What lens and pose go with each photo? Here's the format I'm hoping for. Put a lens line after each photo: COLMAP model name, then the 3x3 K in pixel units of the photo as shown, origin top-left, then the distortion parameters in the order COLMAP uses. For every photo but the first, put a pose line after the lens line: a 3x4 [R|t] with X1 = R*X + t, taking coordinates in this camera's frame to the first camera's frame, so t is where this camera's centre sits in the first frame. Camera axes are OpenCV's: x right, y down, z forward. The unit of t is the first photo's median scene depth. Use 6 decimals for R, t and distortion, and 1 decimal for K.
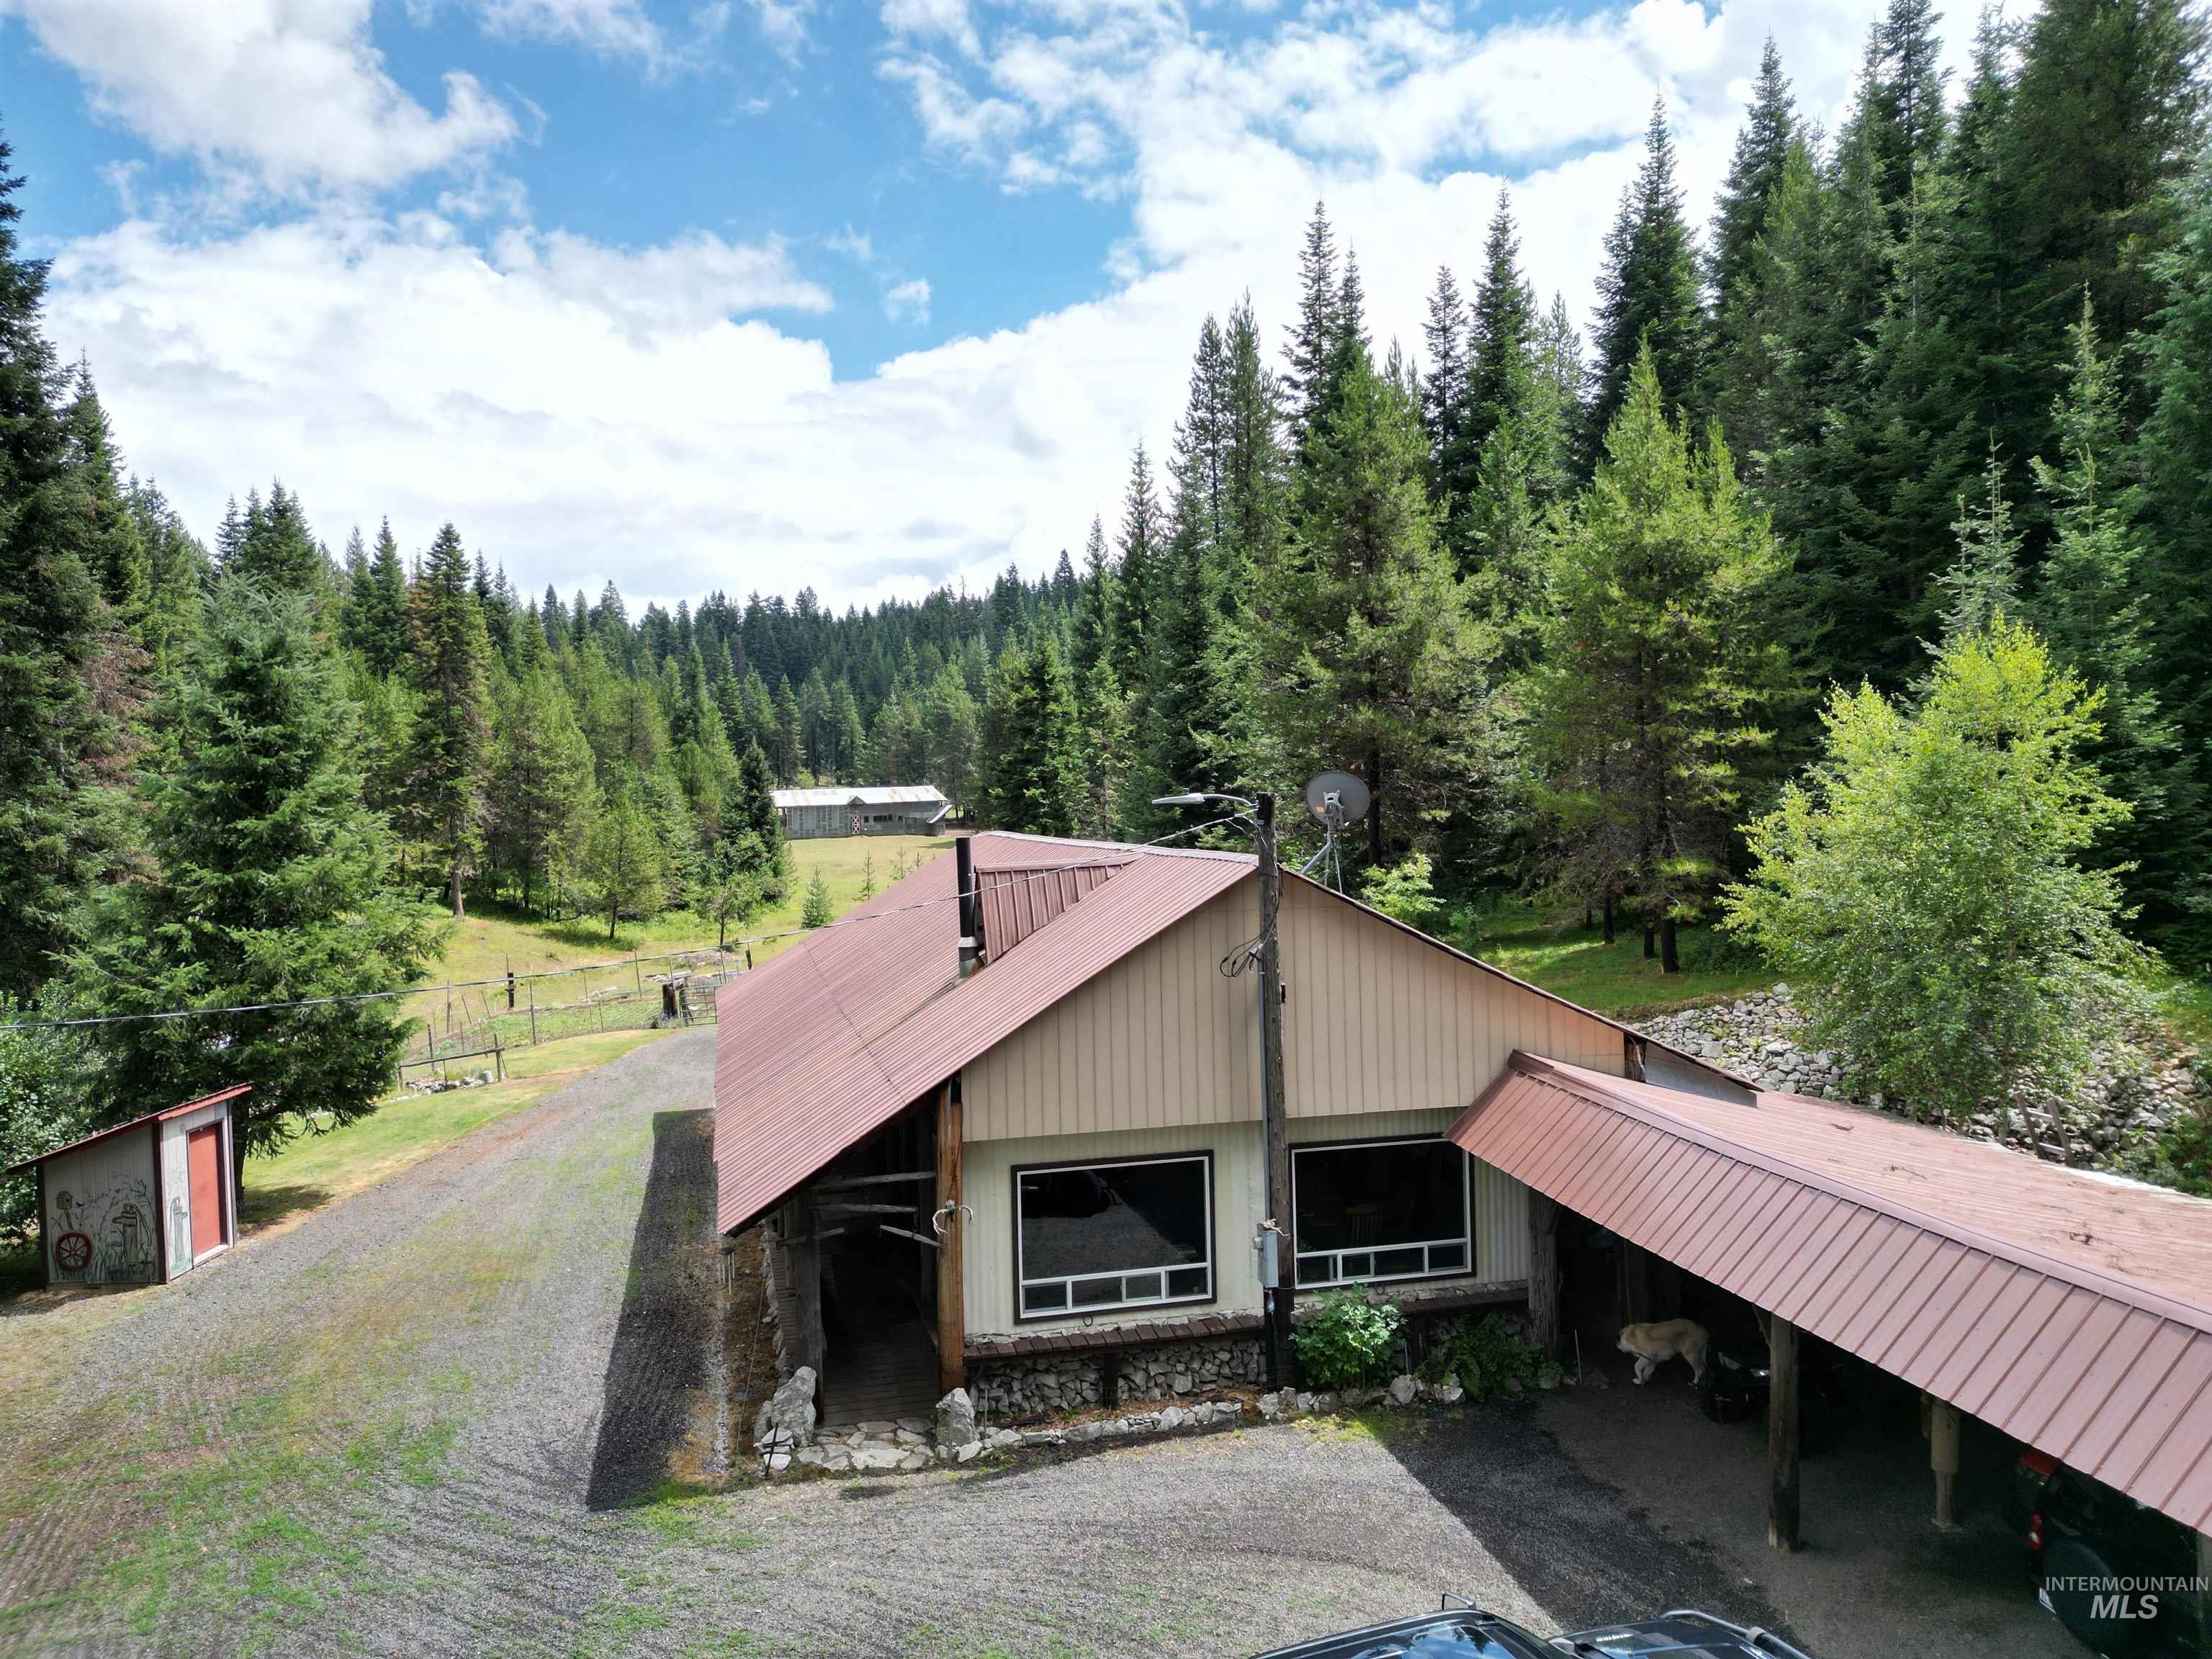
lens RADIAL K [[1517.1, 0, 1120.2], [0, 1517.1, 831.5], [0, 0, 1]] dist [0.057775, -0.043196]
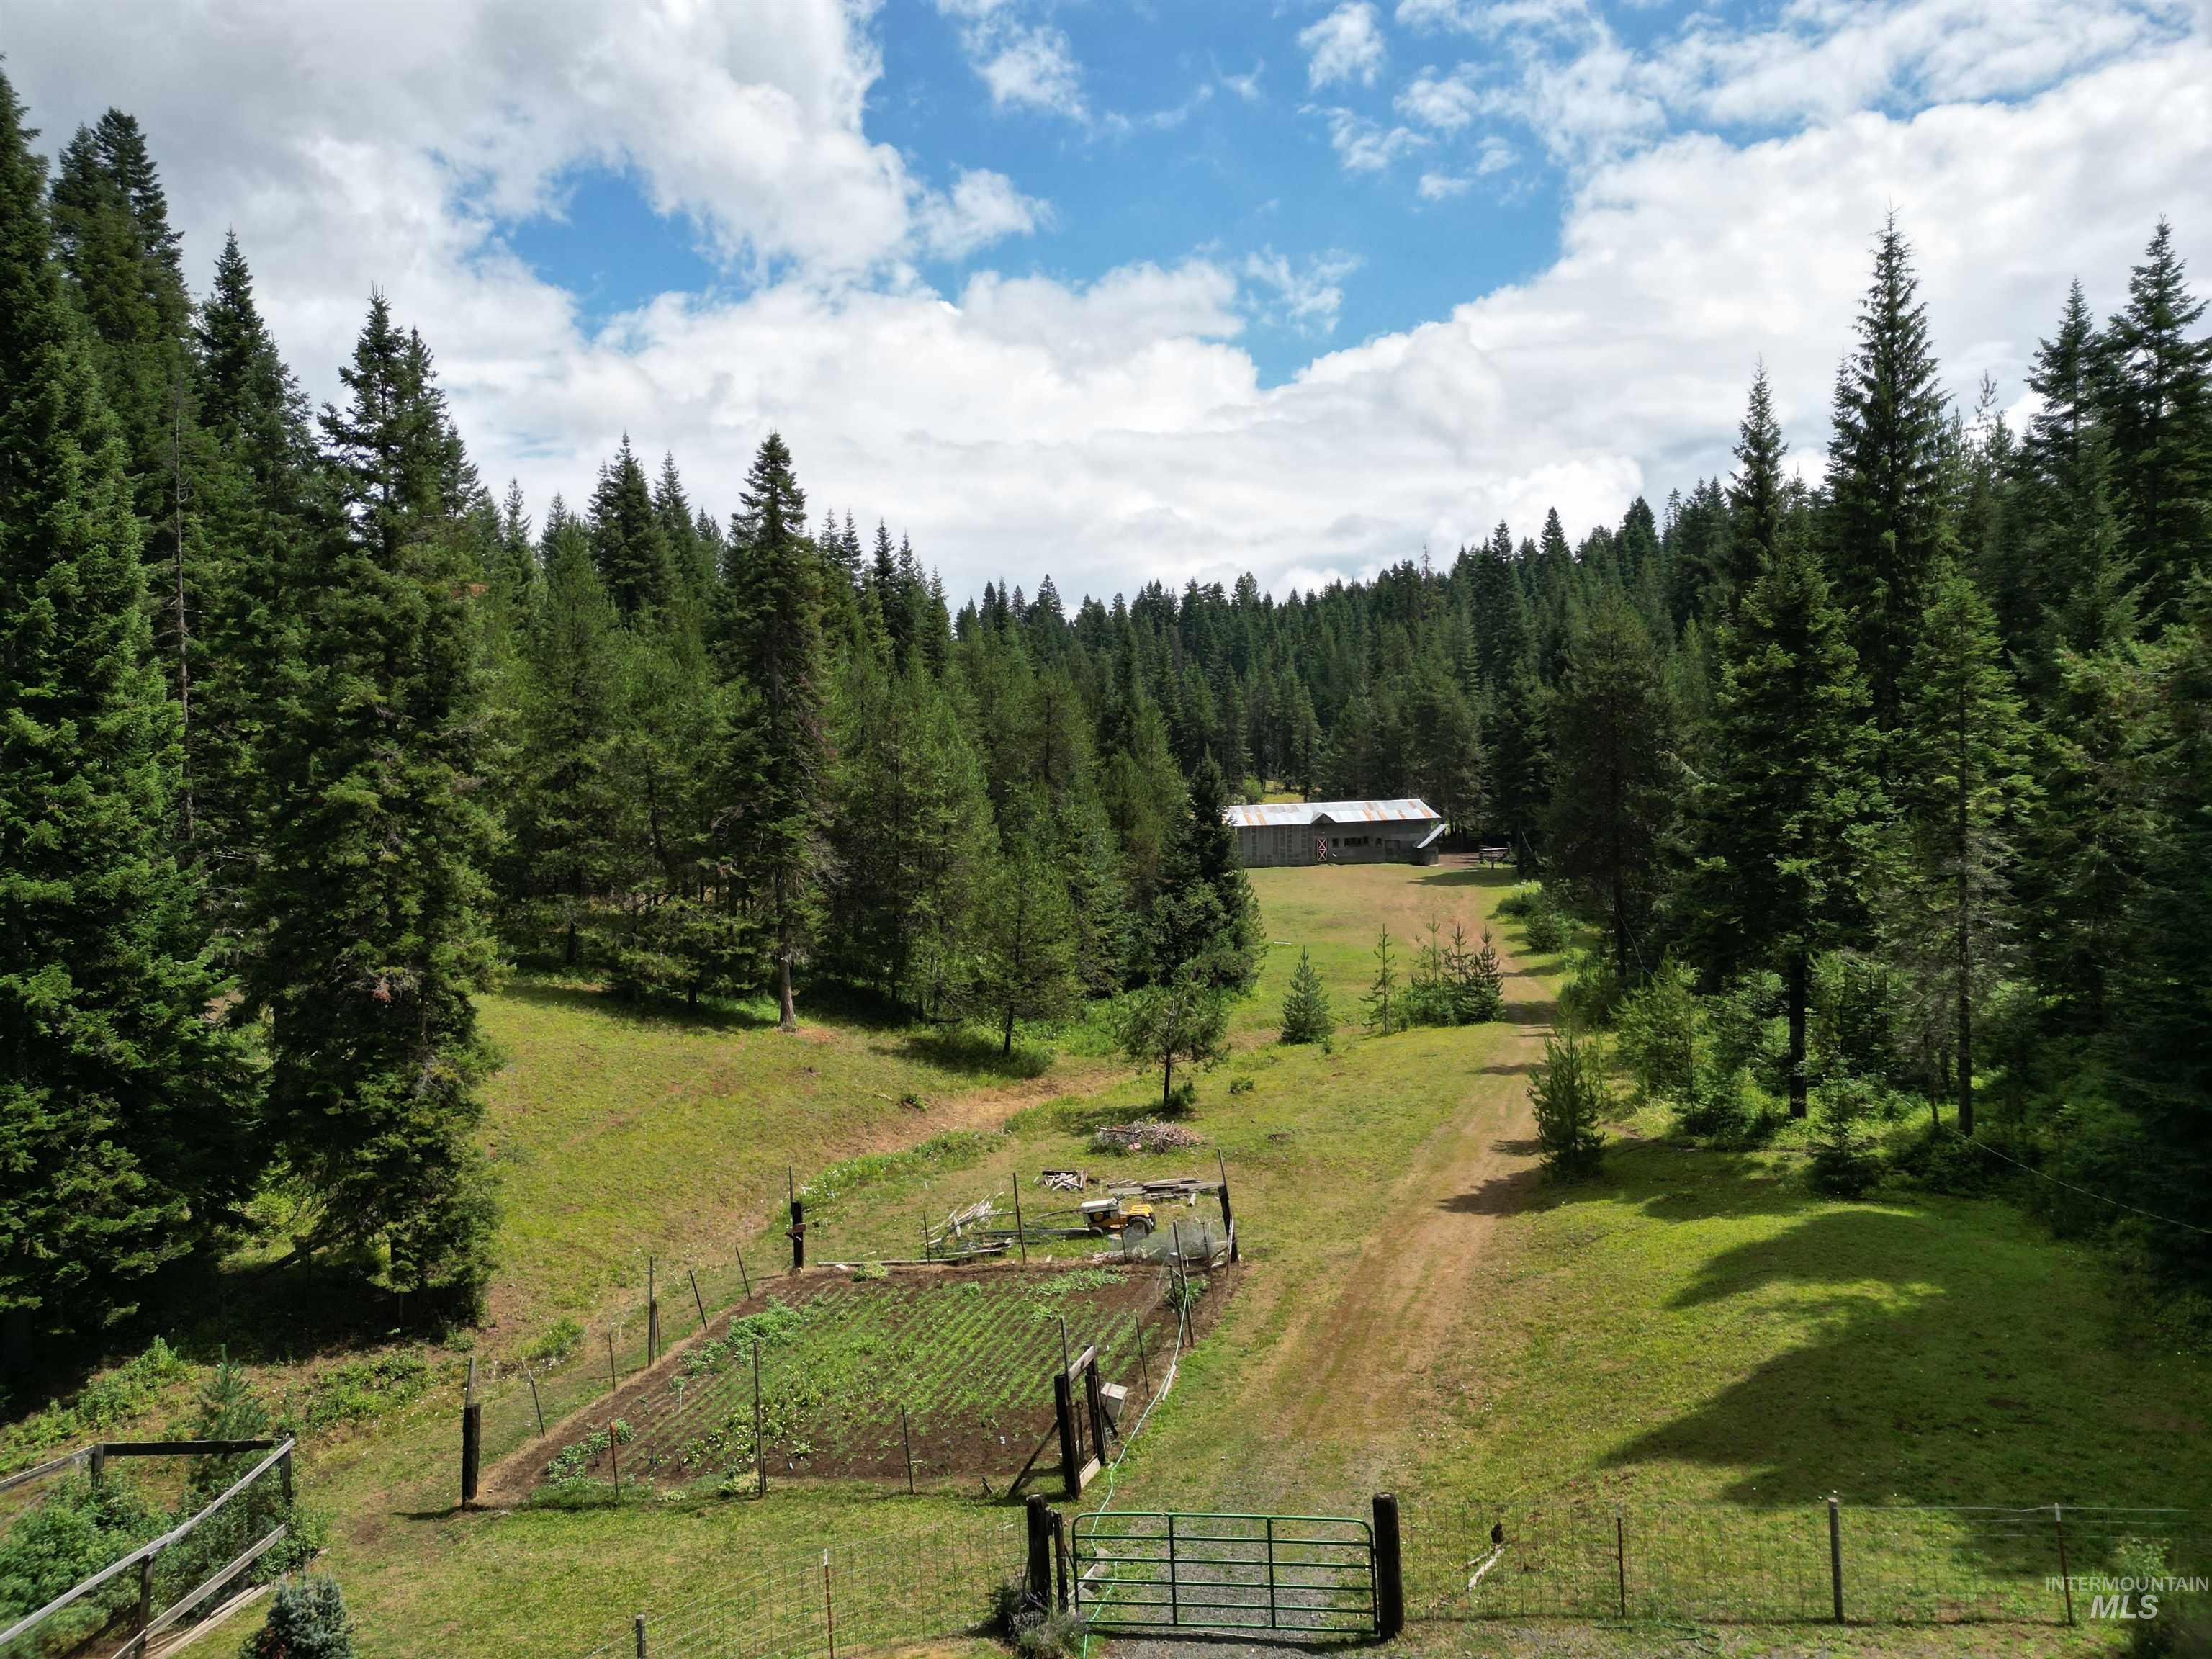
lens RADIAL K [[1517.1, 0, 1098.7], [0, 1517.1, 830.6], [0, 0, 1]] dist [0.057775, -0.043196]
pose [[0.957534, 0.006714, -0.288241, -0.102933], [-0.005578, 0.999973, 0.004764, -0.030538], [0.288265, -0.002954, 0.957546, 0.374043]]
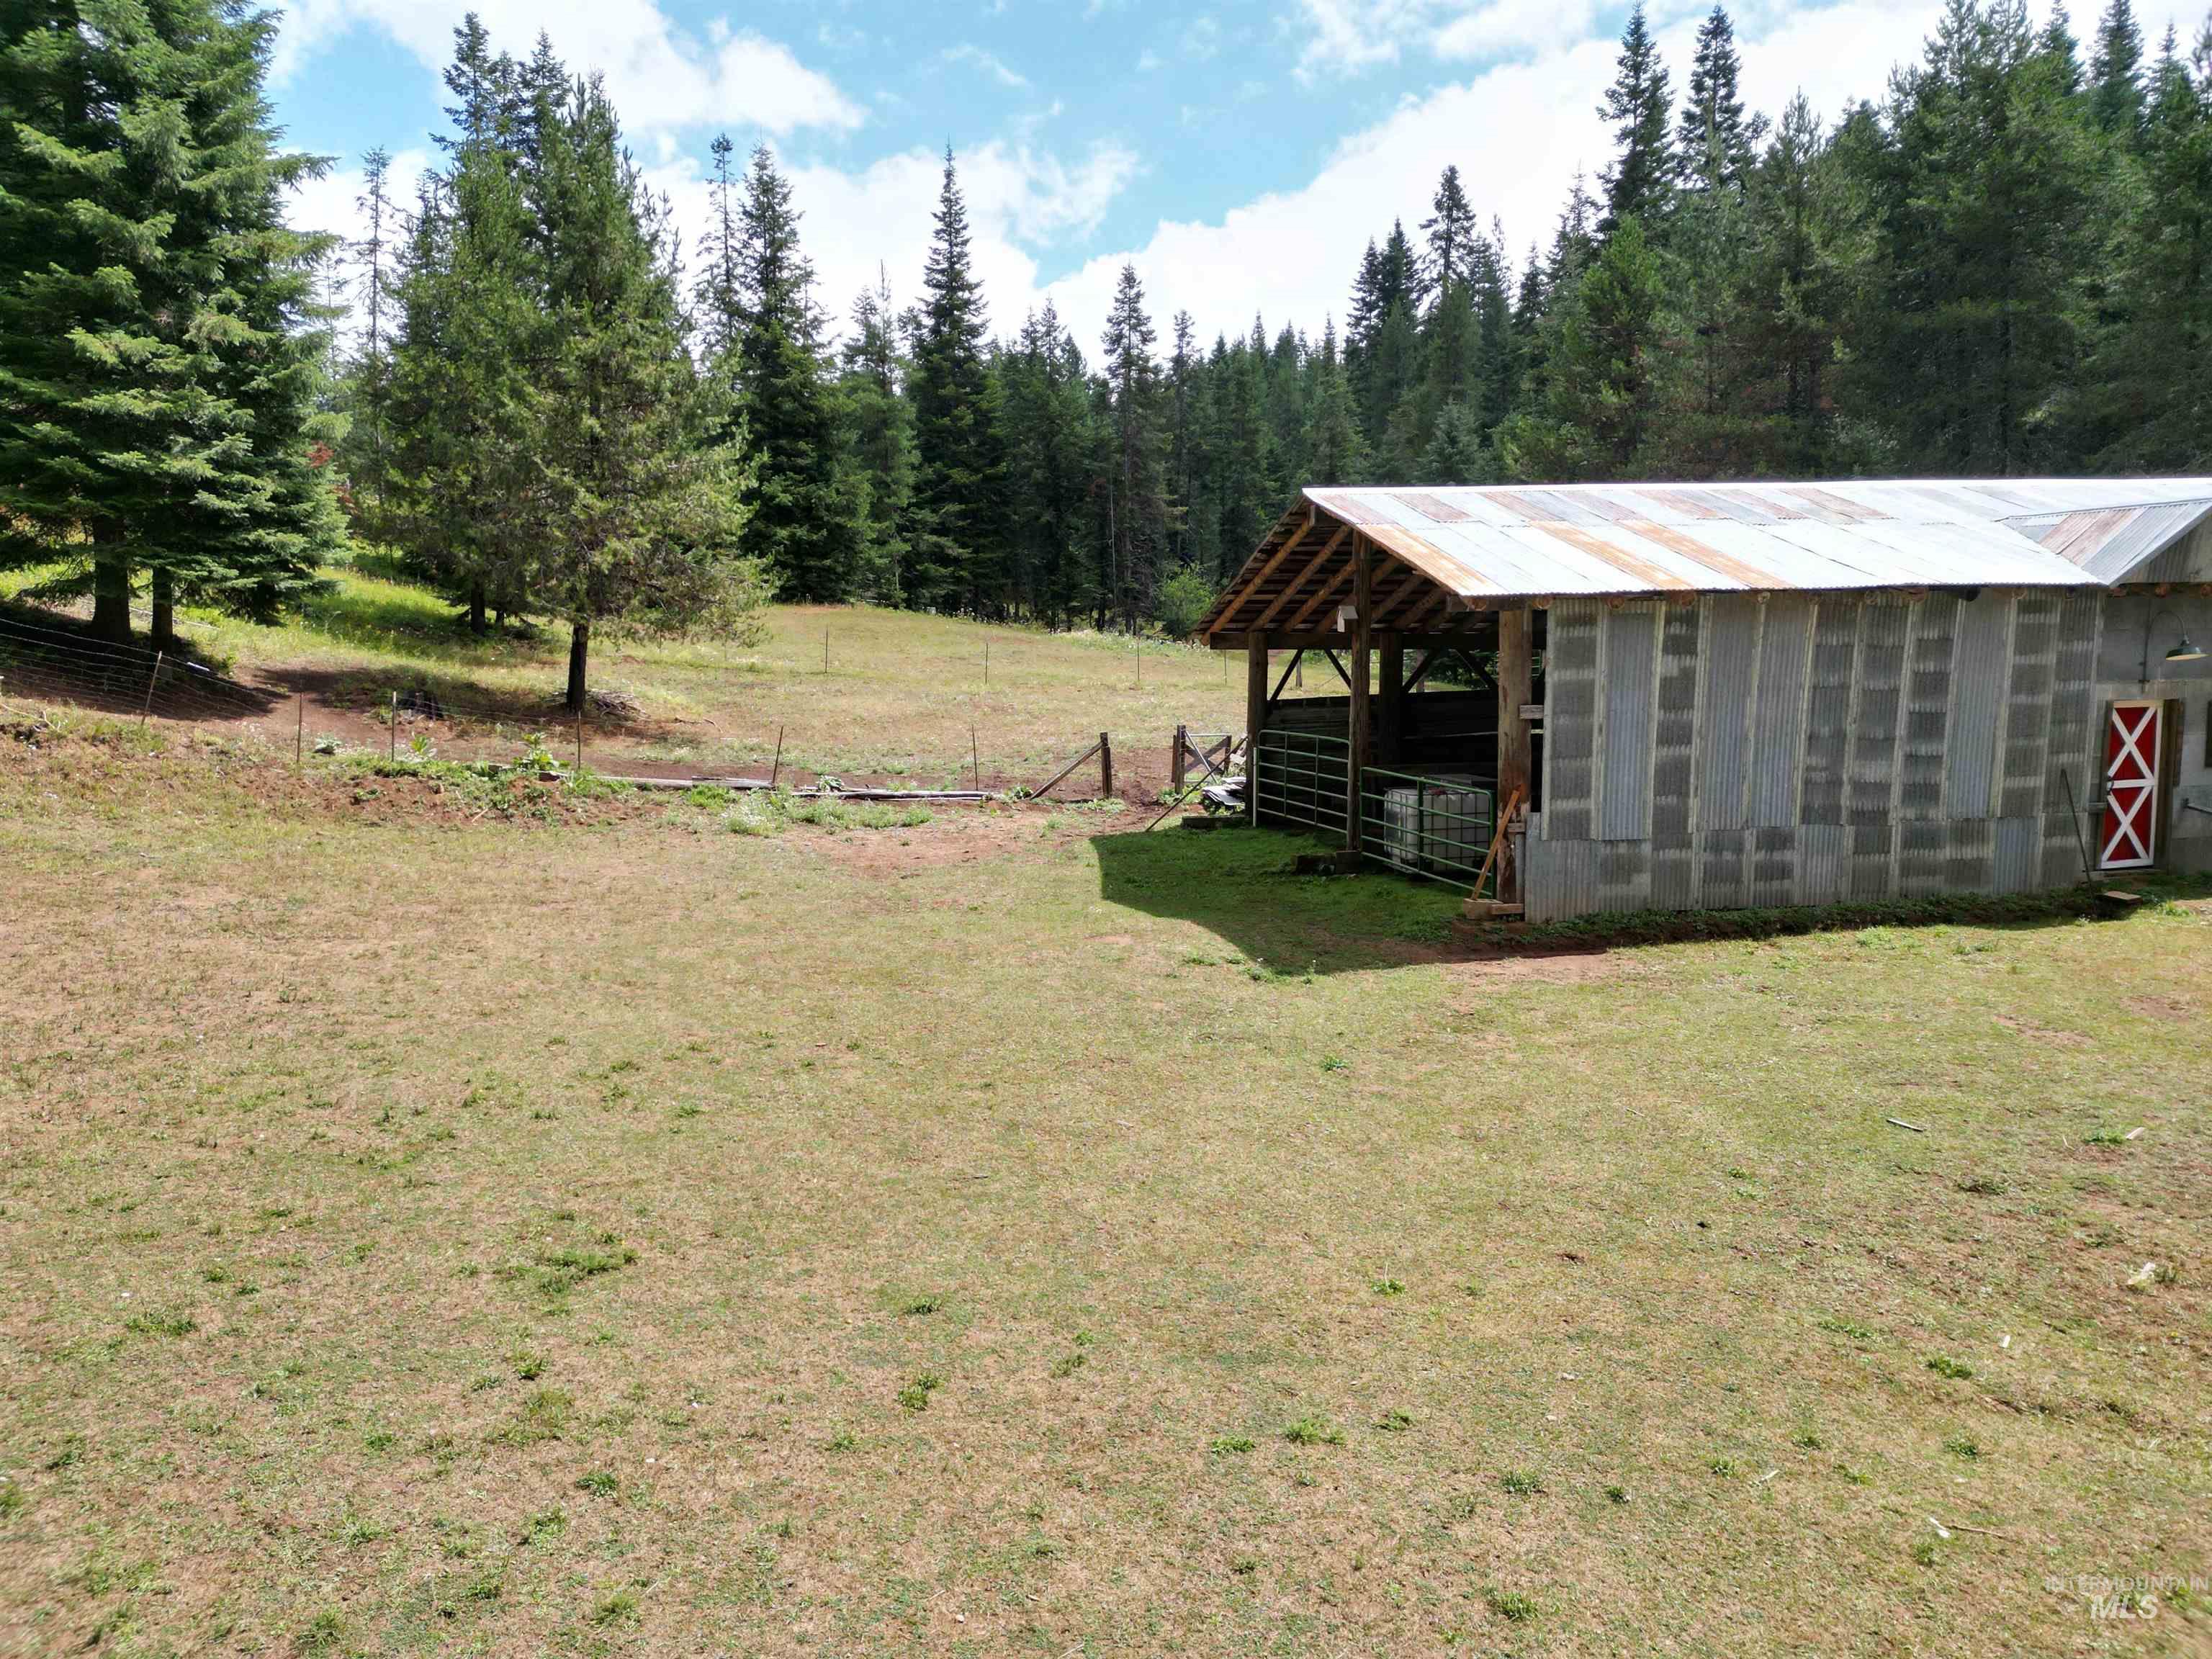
lens RADIAL K [[1517.1, 0, 1104.3], [0, 1517.1, 828.6], [0, 0, 1]] dist [0.057775, -0.043196]
pose [[0.988596, 0.014022, -0.149940, -0.403625], [-0.004253, 0.997858, 0.065274, -0.014041], [0.150534, -0.063892, 0.986538, 1.556320]]
